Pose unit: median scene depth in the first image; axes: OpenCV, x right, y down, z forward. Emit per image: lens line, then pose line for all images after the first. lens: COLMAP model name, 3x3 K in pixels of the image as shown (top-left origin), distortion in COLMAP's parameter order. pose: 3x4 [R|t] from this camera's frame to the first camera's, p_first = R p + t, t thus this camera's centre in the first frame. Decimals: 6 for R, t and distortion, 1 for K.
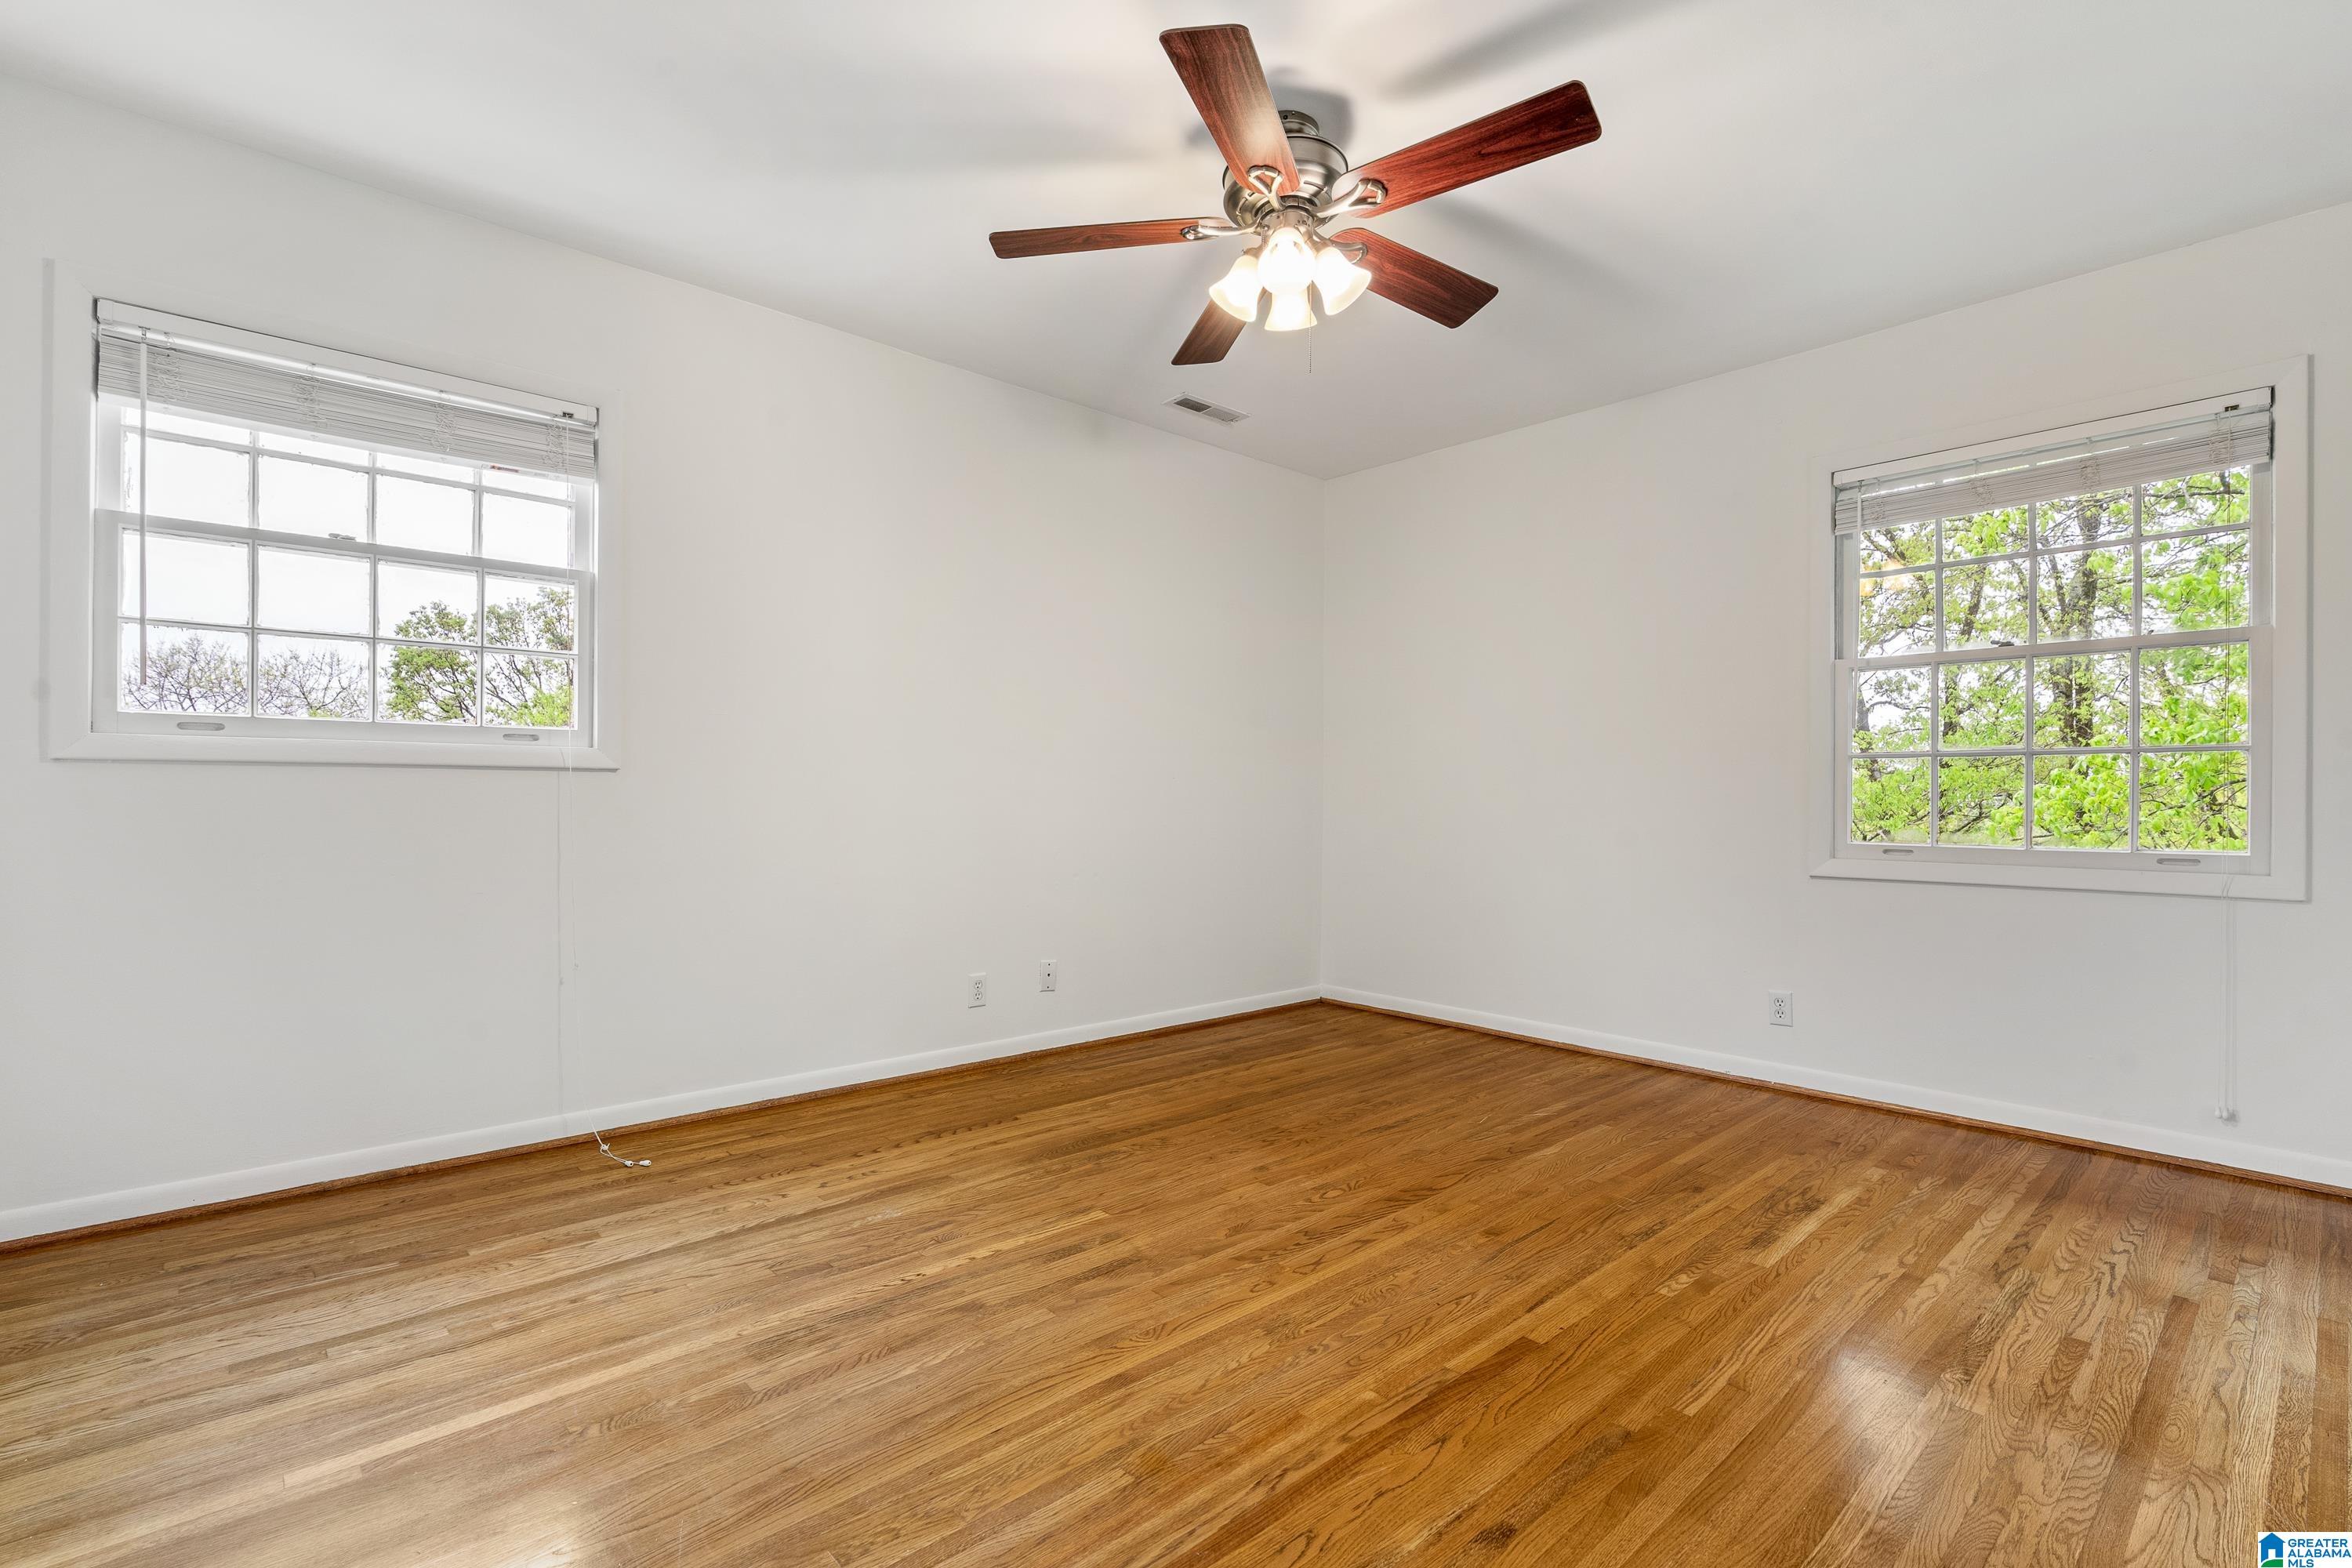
lens RADIAL K [[1057.7, 0, 1166.5], [0, 1057.7, 785.9], [0, 0, 1]] dist [-0.012443, 0.005039]
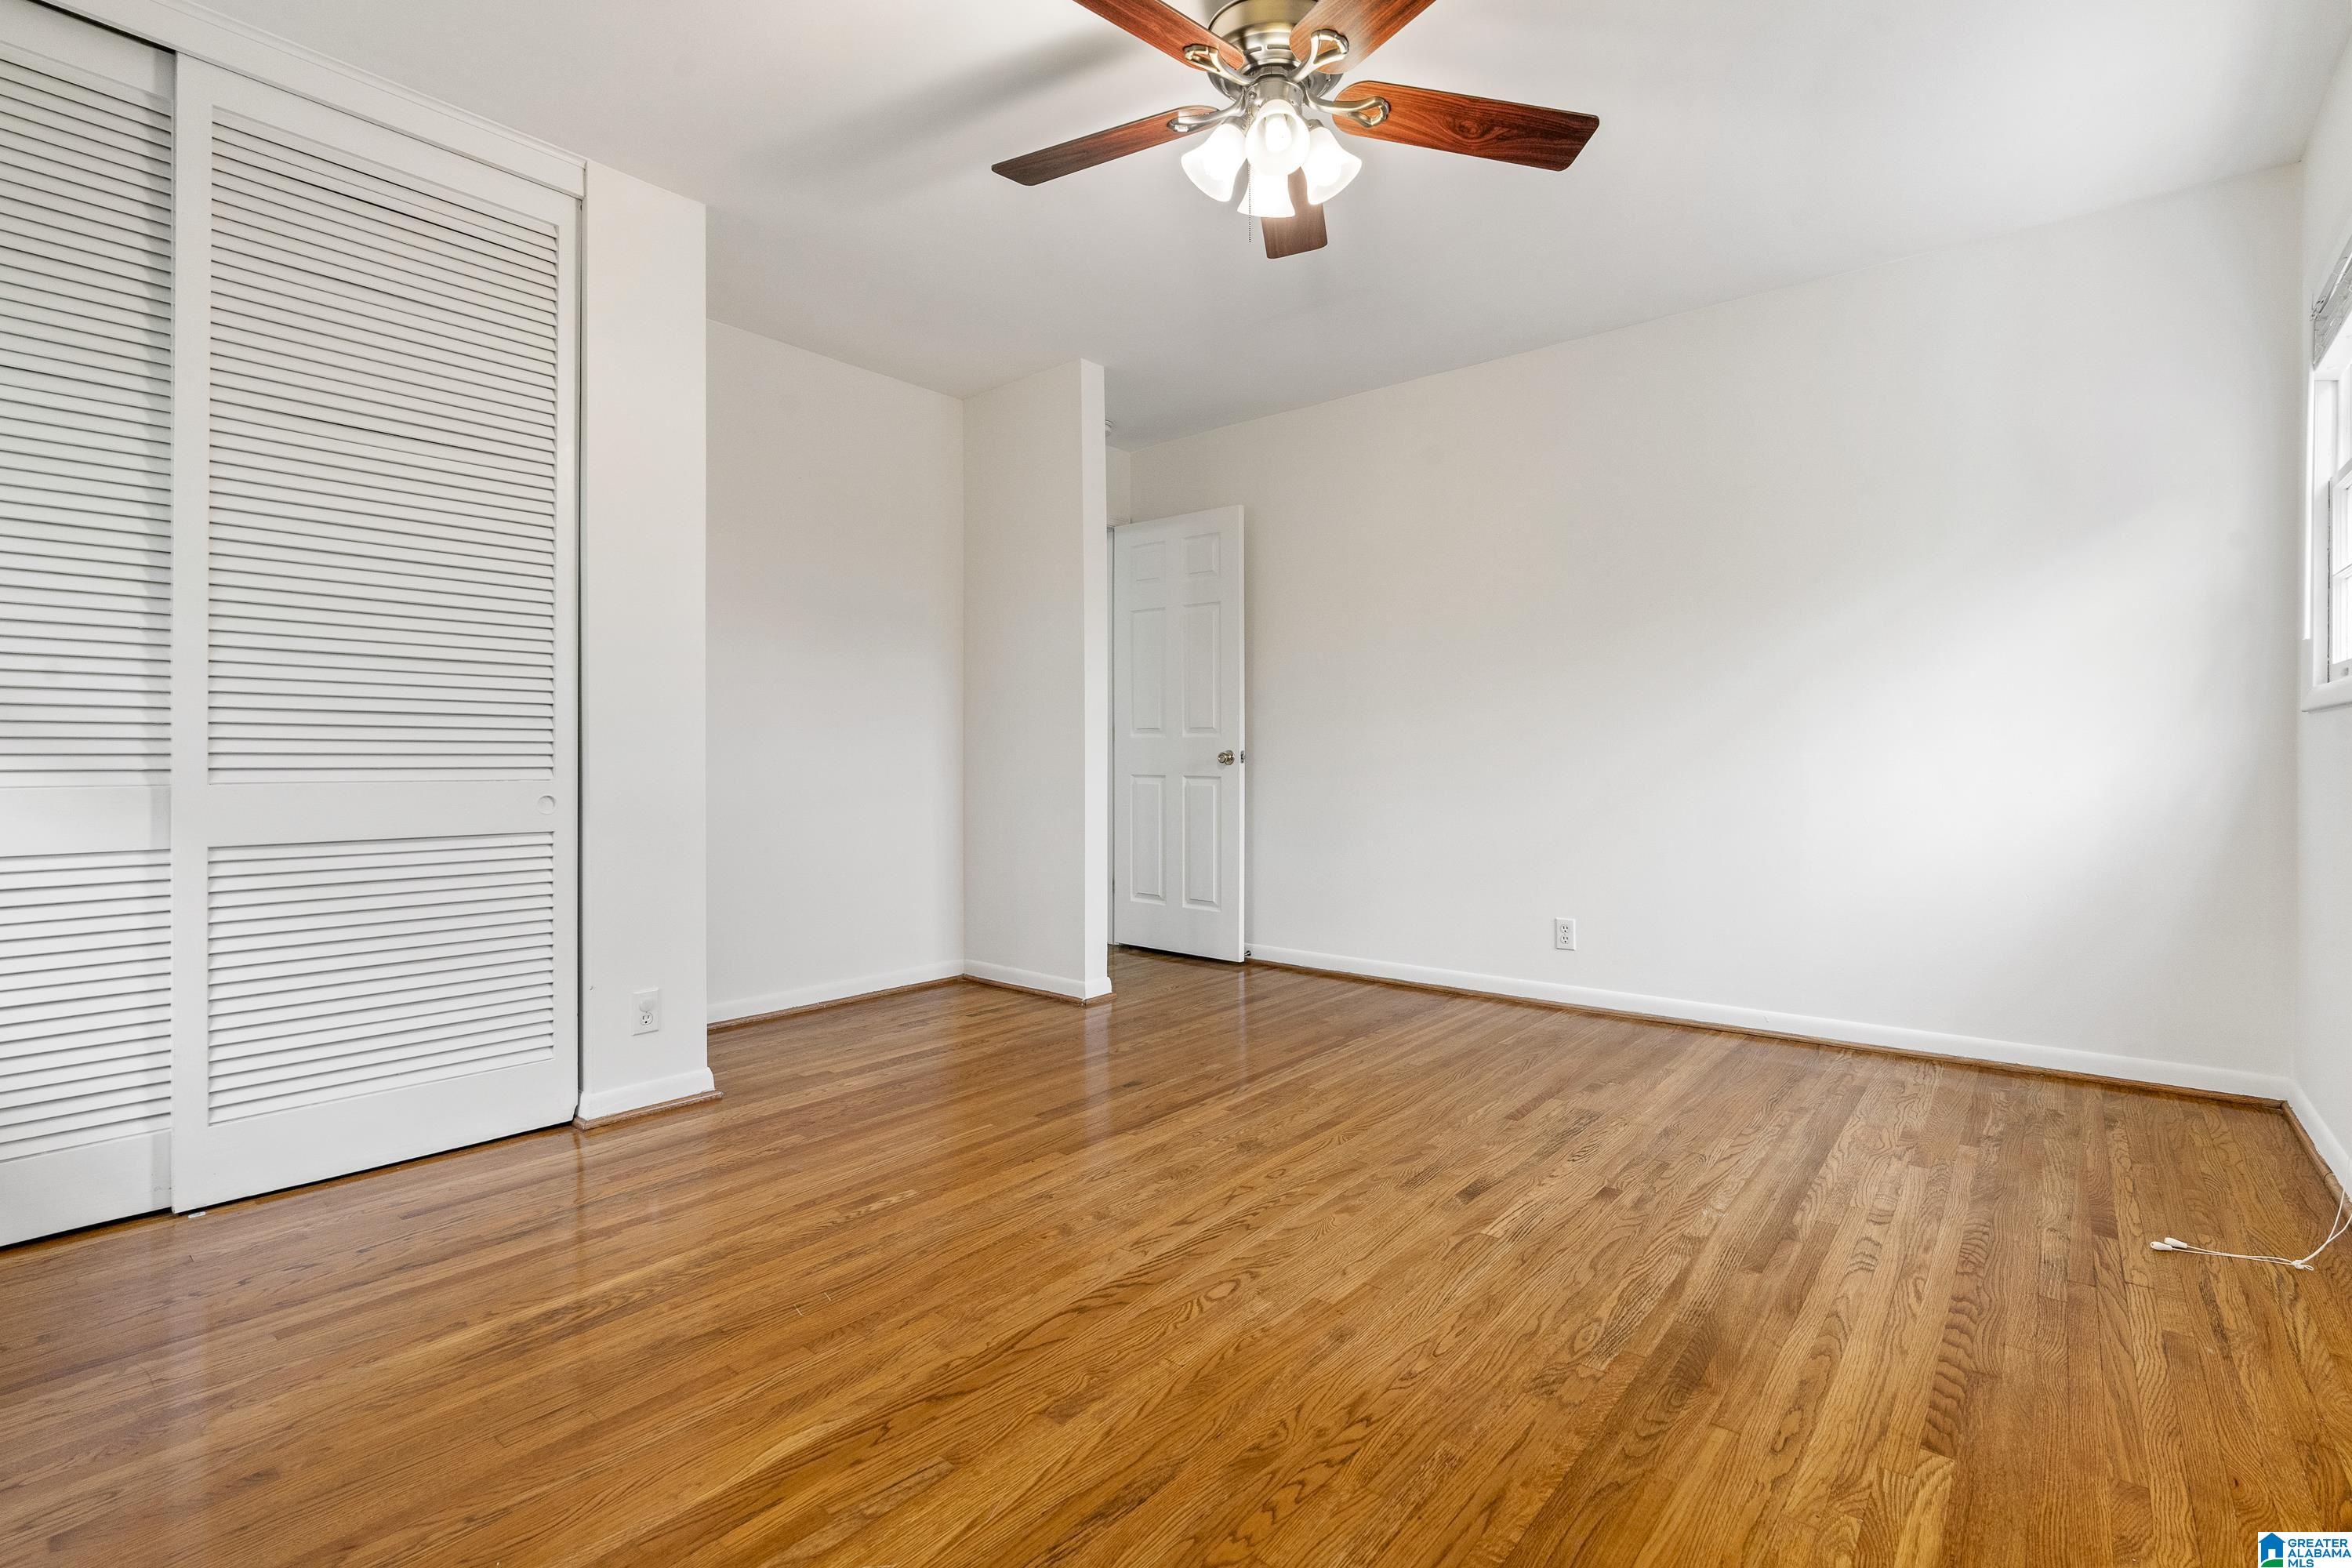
lens RADIAL K [[1057.7, 0, 1166.5], [0, 1057.7, 785.9], [0, 0, 1]] dist [-0.012443, 0.005039]
pose [[-0.990225, -0.001259, -0.139475, 0.318722], [-0.004096, 0.999790, 0.020058, 0.034852], [0.139421, 0.020433, -0.990022, 1.827959]]
